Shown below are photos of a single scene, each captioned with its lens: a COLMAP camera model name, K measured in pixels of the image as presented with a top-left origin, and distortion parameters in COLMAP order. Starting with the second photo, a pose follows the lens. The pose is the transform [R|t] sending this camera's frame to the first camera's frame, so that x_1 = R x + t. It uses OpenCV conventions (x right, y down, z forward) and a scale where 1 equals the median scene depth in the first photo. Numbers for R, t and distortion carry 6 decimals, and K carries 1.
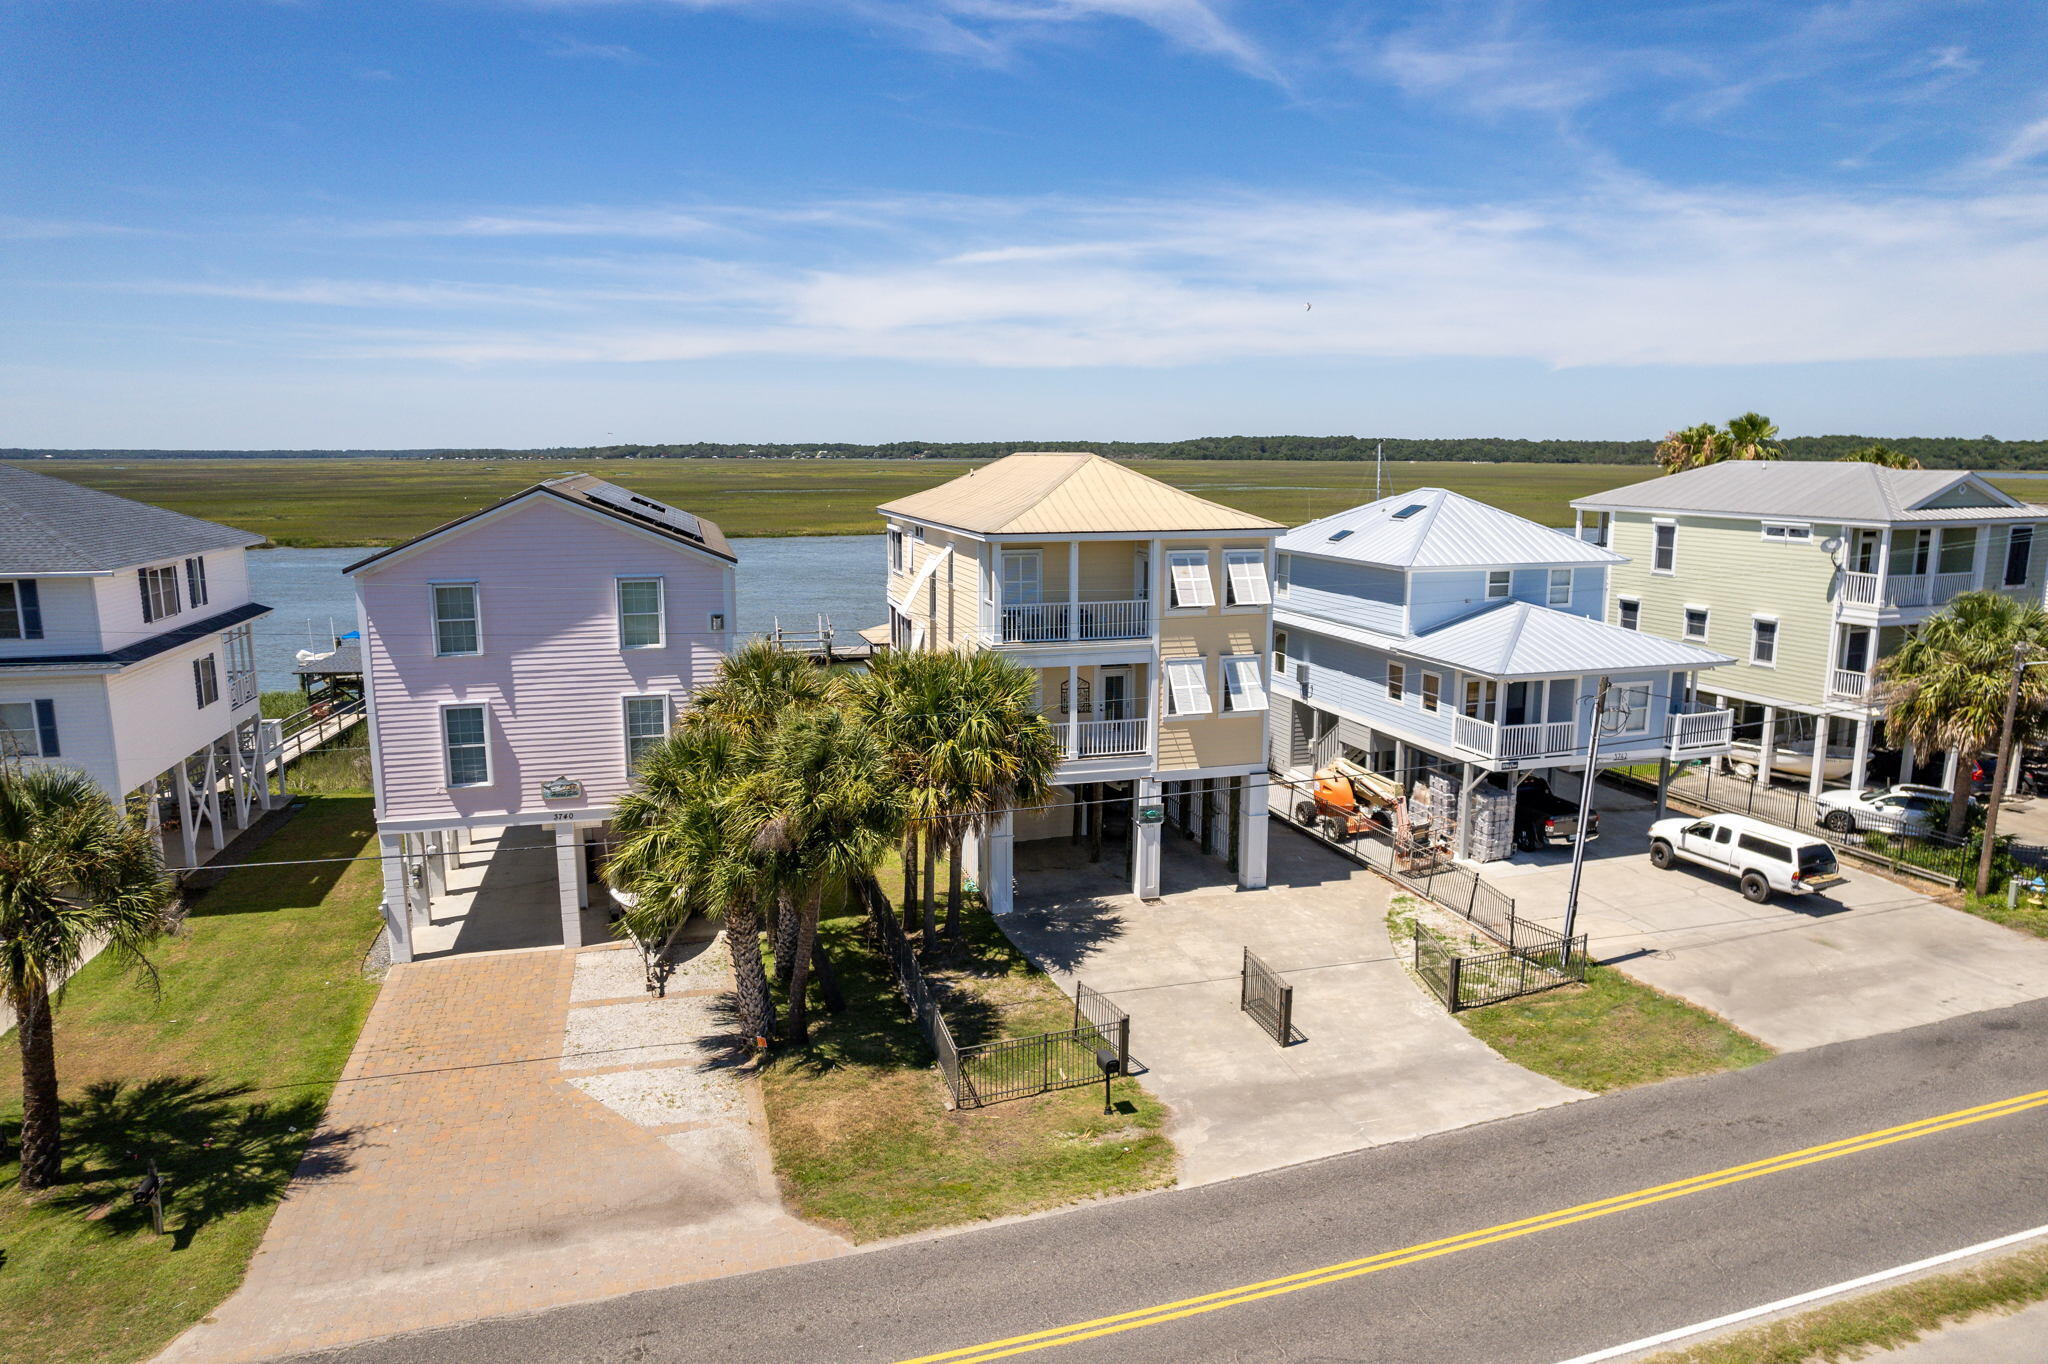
lens RADIAL K [[1307.8, 0, 1039.2], [0, 1307.8, 683.6], [0, 0, 1]] dist [-0.066567, 0.053713]
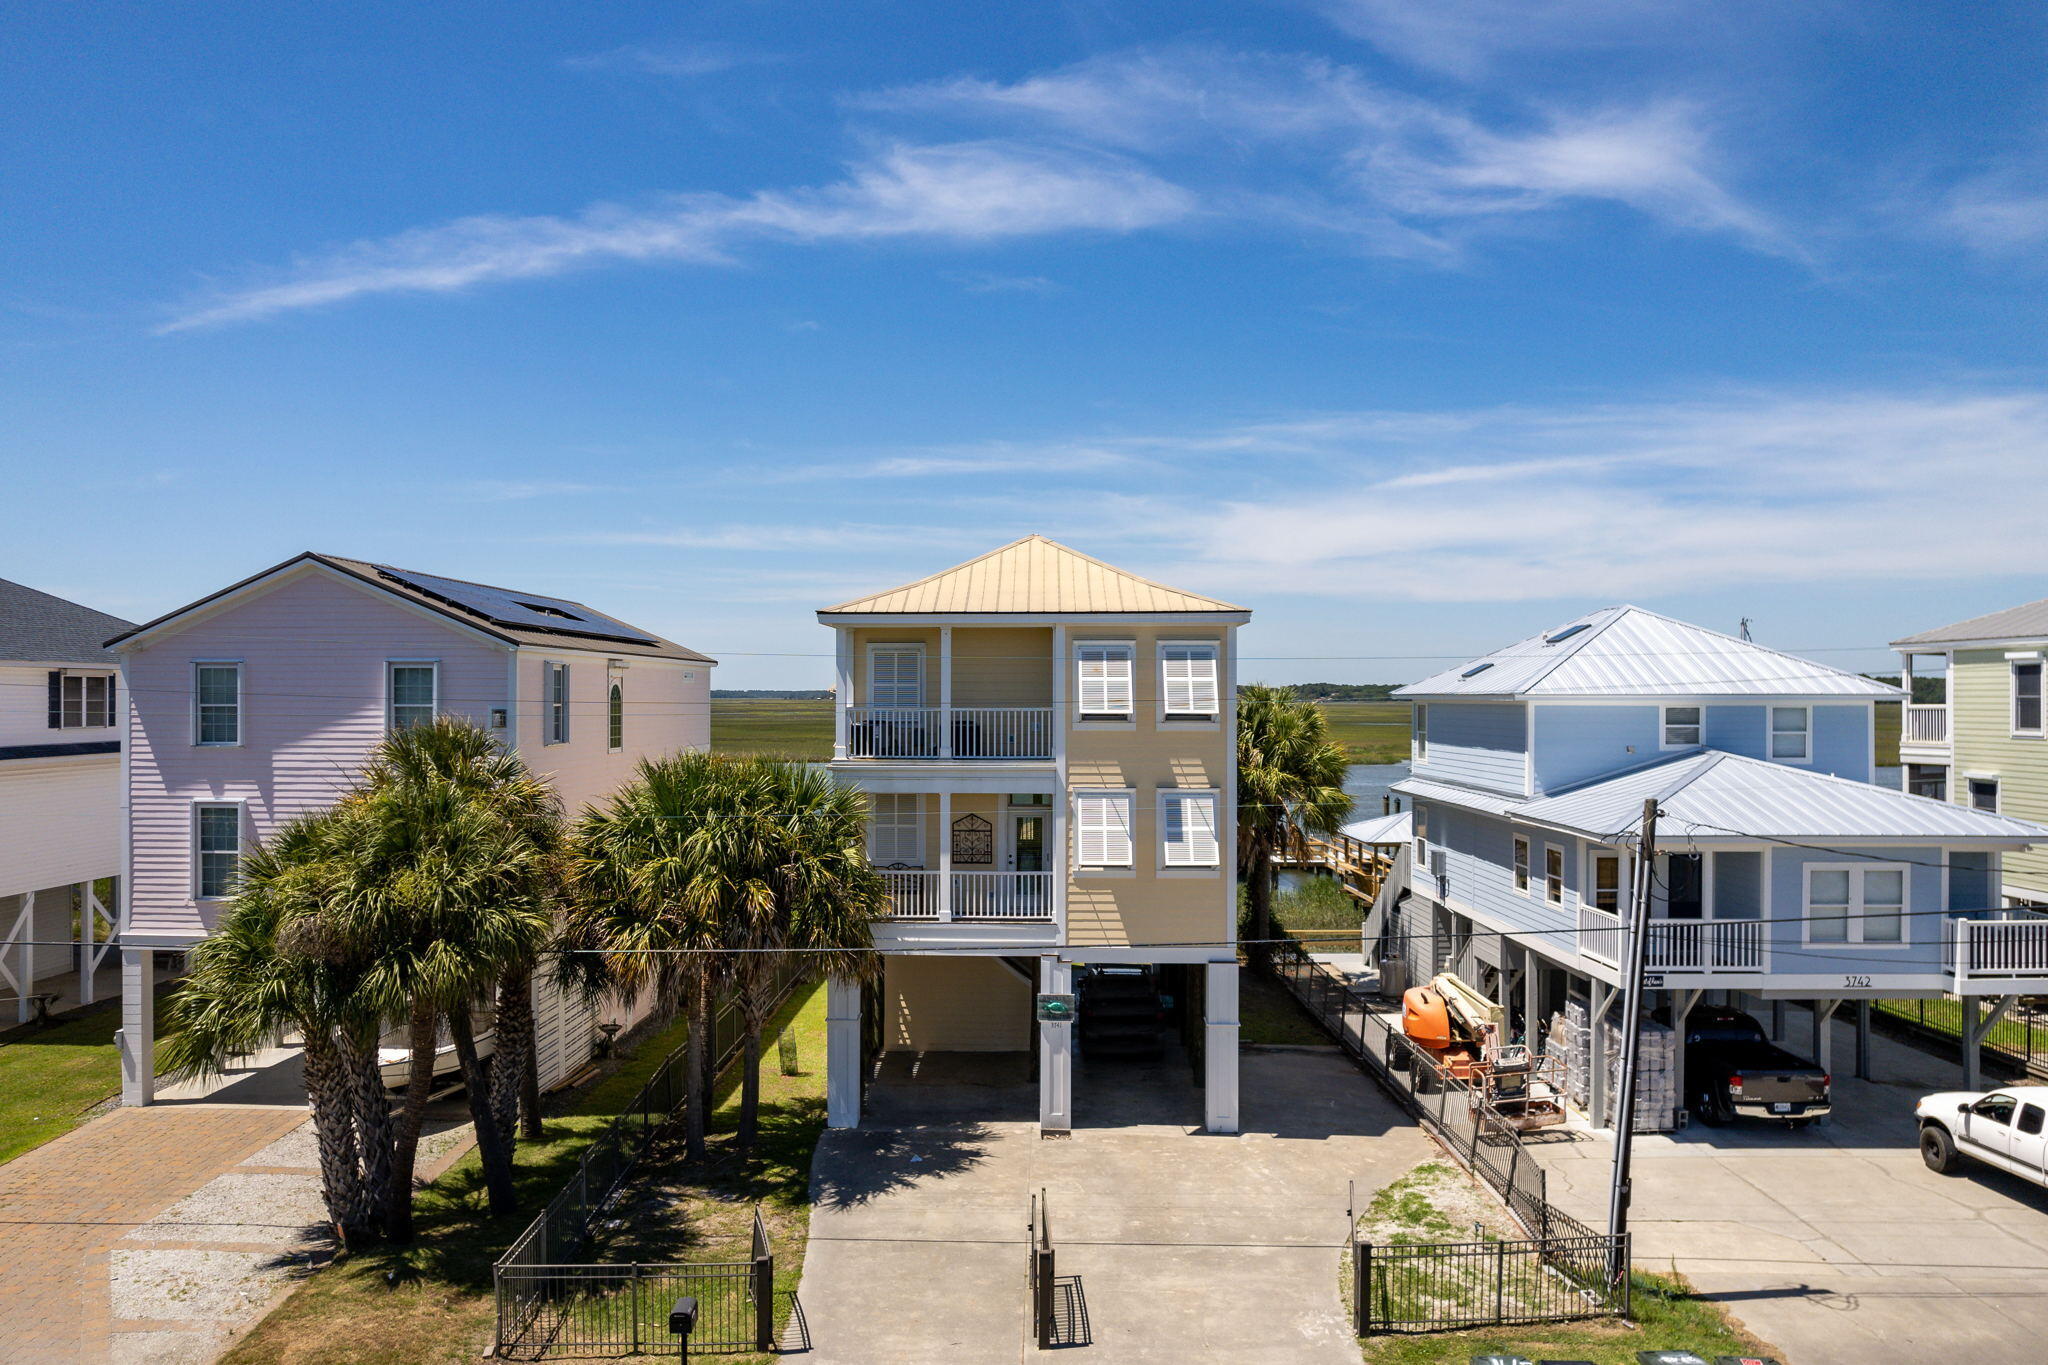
lens RADIAL K [[1448.8, 0, 991.5], [0, 1448.8, 687.4], [0, 0, 1]] dist [-0.092770, 0.091762]
pose [[0.948623, -0.001779, -0.316403, 0.300894], [-0.055526, 0.983530, -0.172005, 0.064761], [0.311498, 0.180736, 0.932901, 0.221223]]
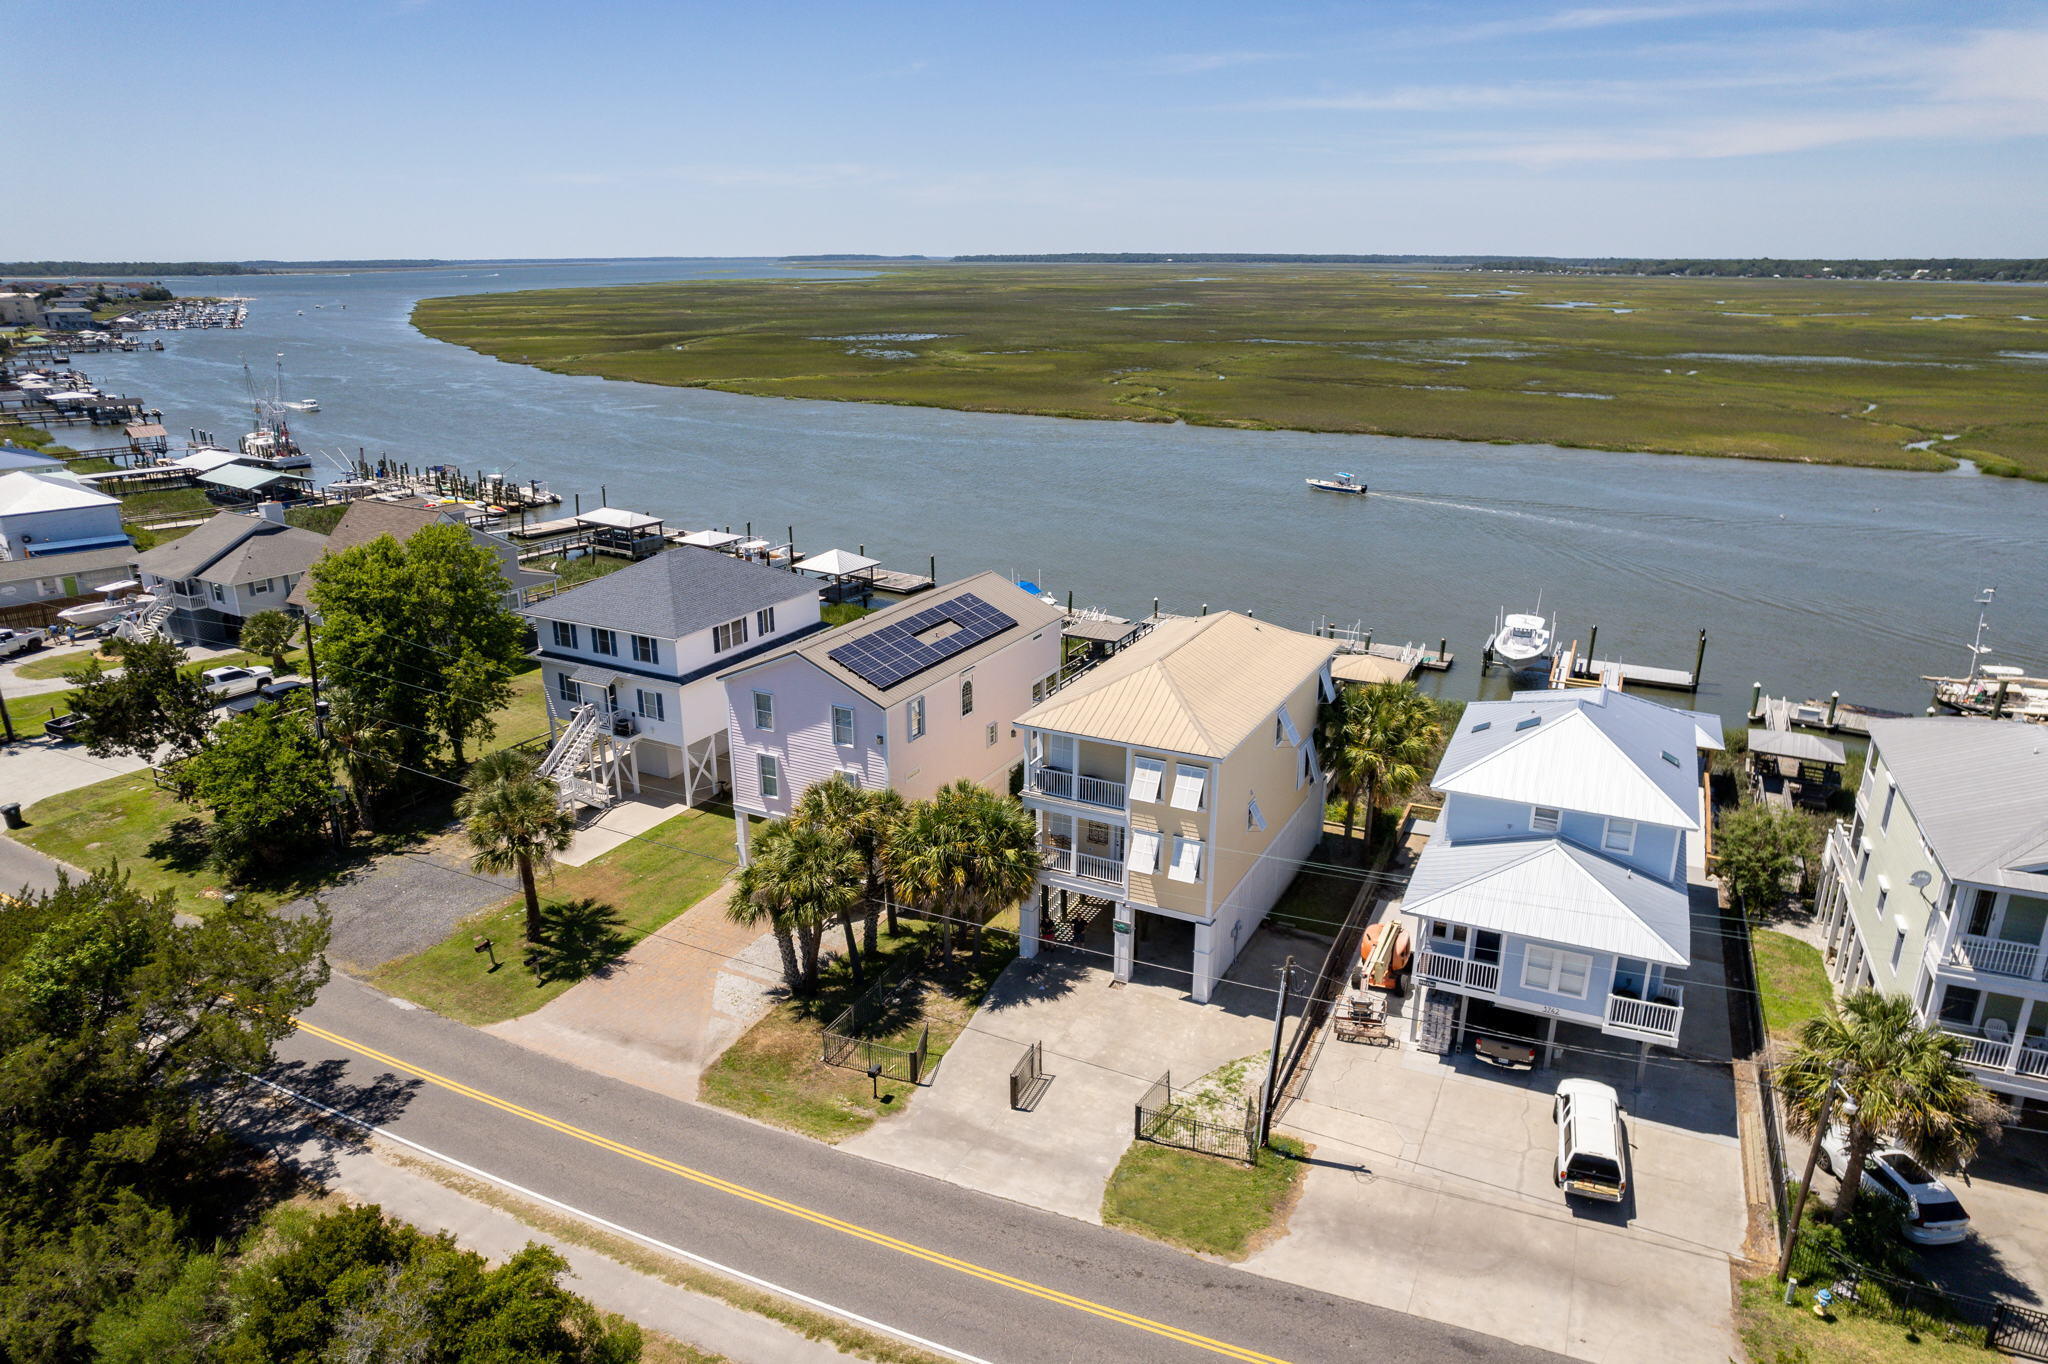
lens RADIAL K [[1307.8, 0, 1039.2], [0, 1307.8, 683.6], [0, 0, 1]] dist [-0.066567, 0.053713]
pose [[0.732222, 0.213961, -0.646584, 0.878402], [-0.121683, 0.975195, 0.184901, -0.408614], [0.670107, -0.056710, 0.740095, -0.095893]]
